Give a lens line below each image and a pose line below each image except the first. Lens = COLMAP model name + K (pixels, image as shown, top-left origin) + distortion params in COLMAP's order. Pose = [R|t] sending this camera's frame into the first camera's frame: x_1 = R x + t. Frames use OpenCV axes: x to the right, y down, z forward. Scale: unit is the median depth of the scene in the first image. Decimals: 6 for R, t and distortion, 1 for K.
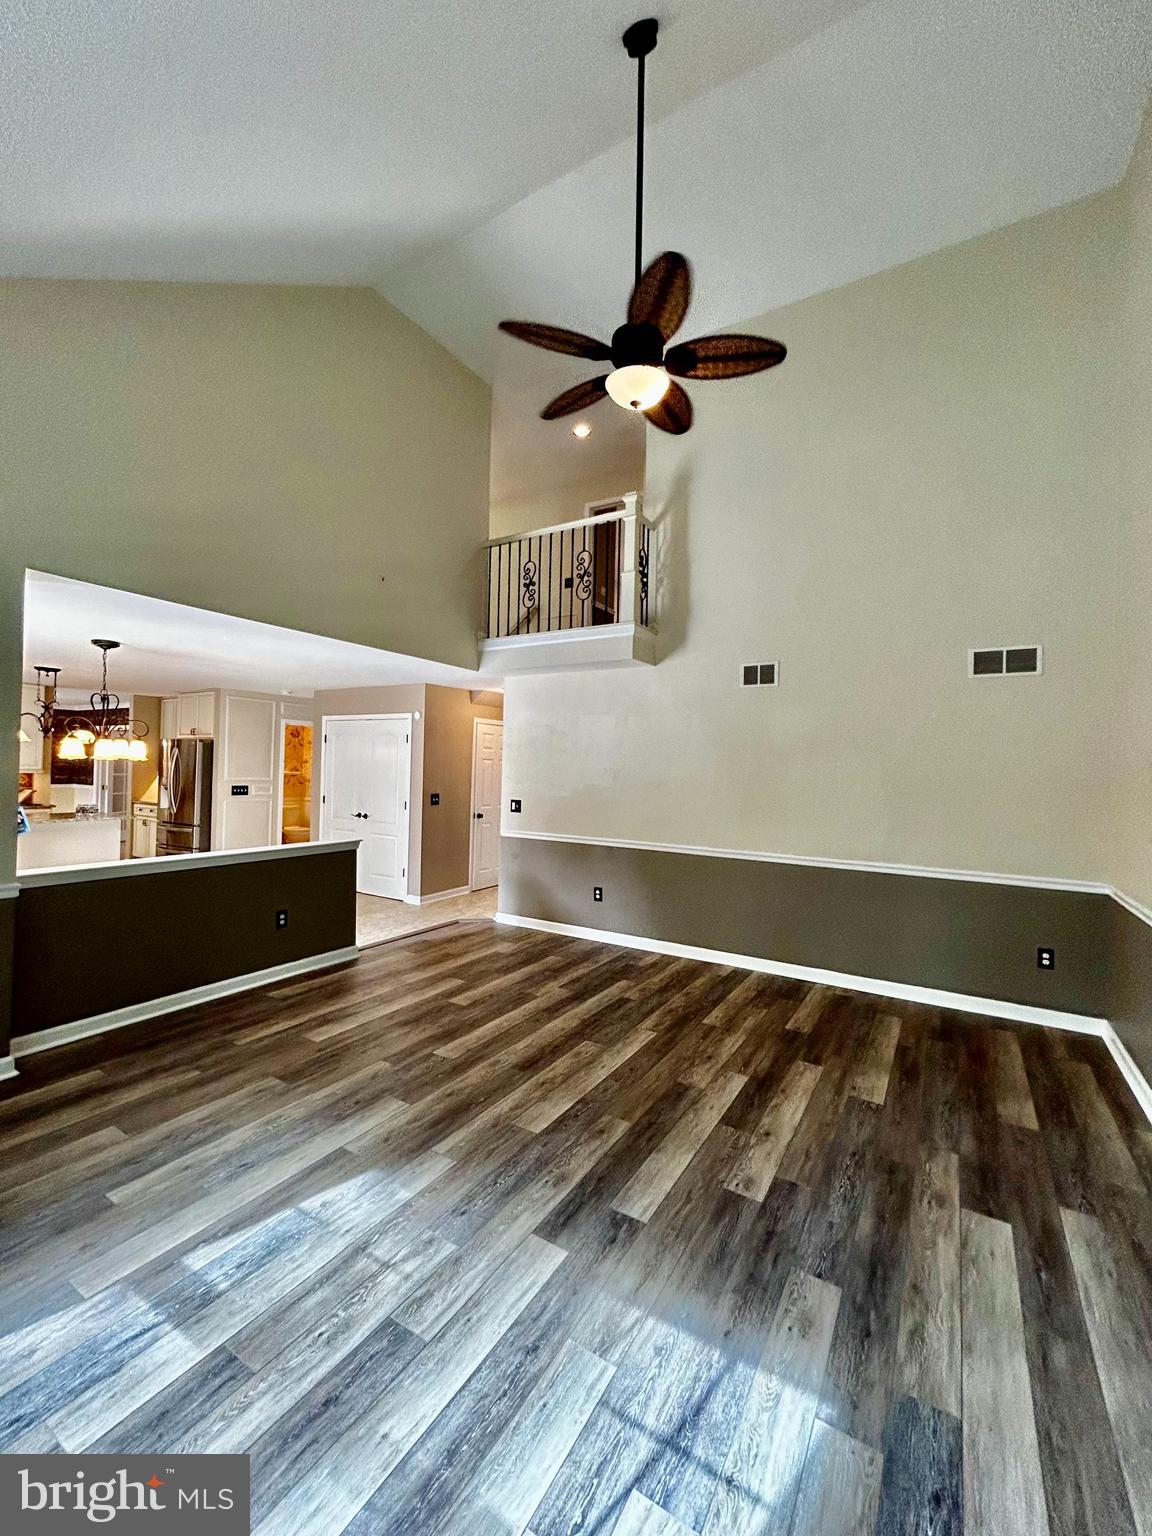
lens RADIAL K [[614.1, 0, 575.3], [0, 614.1, 766.9], [0, 0, 1]] dist [-0.006500, 0.001076]
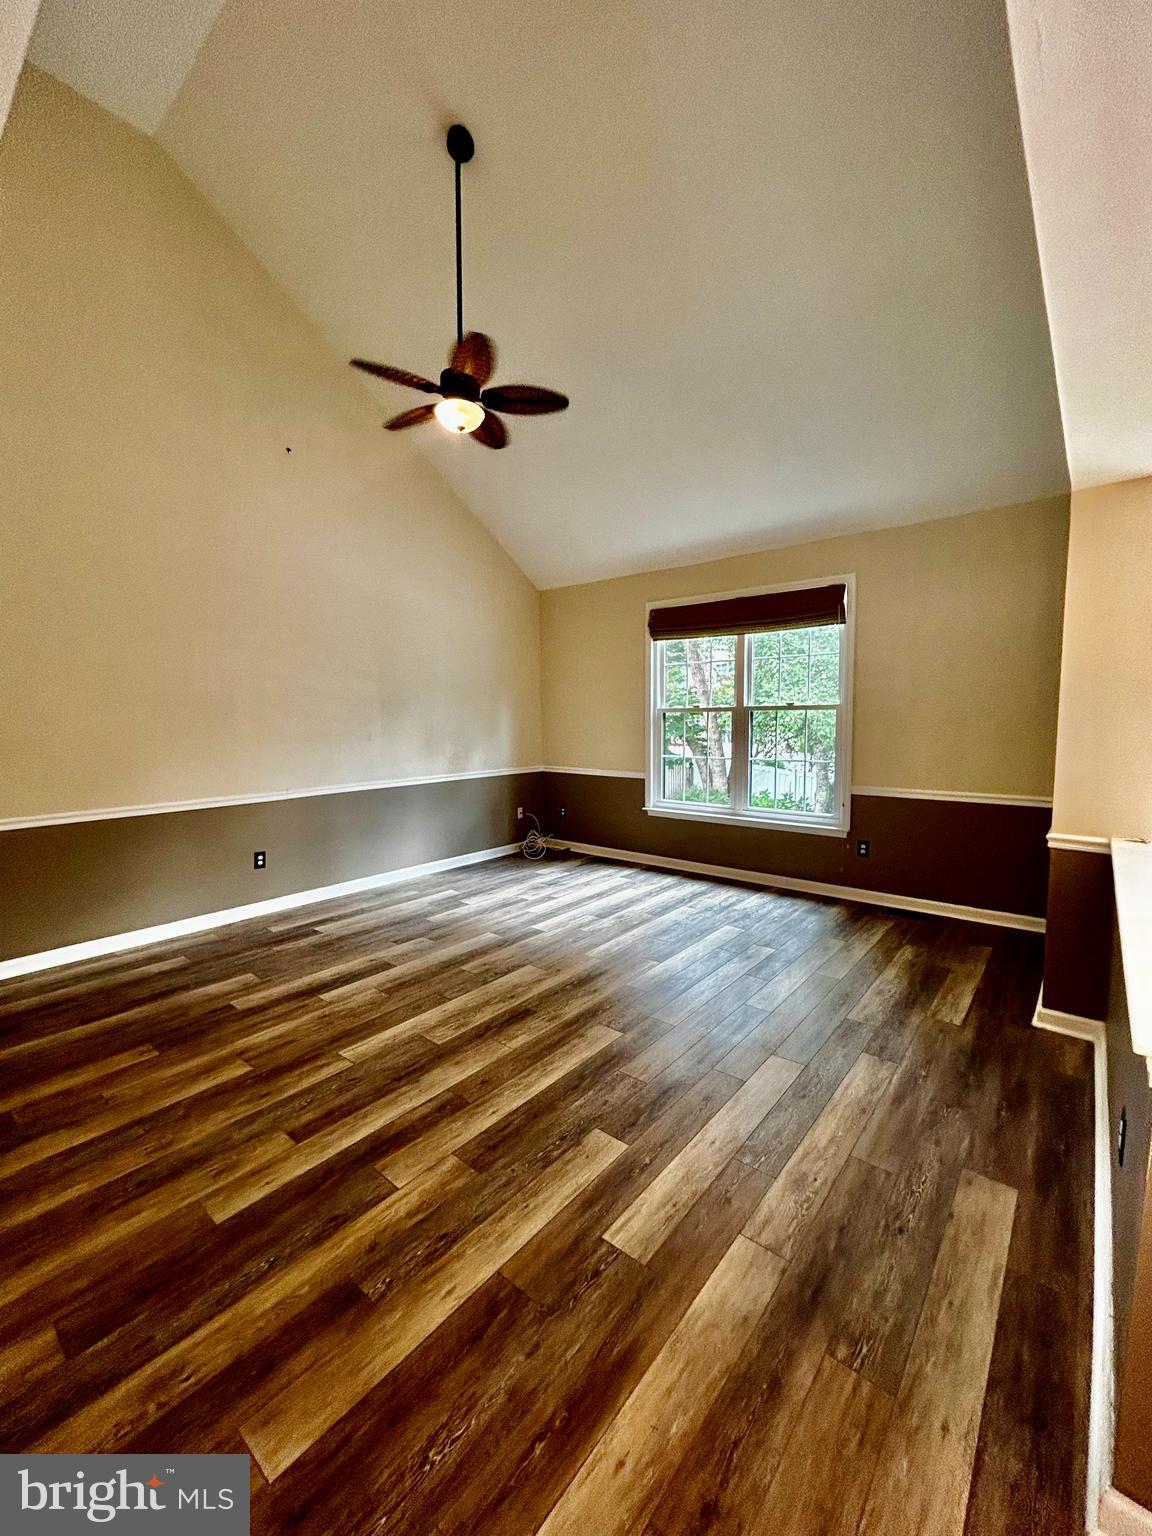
lens RADIAL K [[614.1, 0, 575.1], [0, 614.1, 767.3], [0, 0, 1]] dist [-0.006500, 0.001076]
pose [[-0.989165, -0.027612, 0.144190, -0.275924], [-0.015349, 0.996222, 0.085474, 0.014388], [-0.146006, 0.082335, -0.985852, 1.808031]]
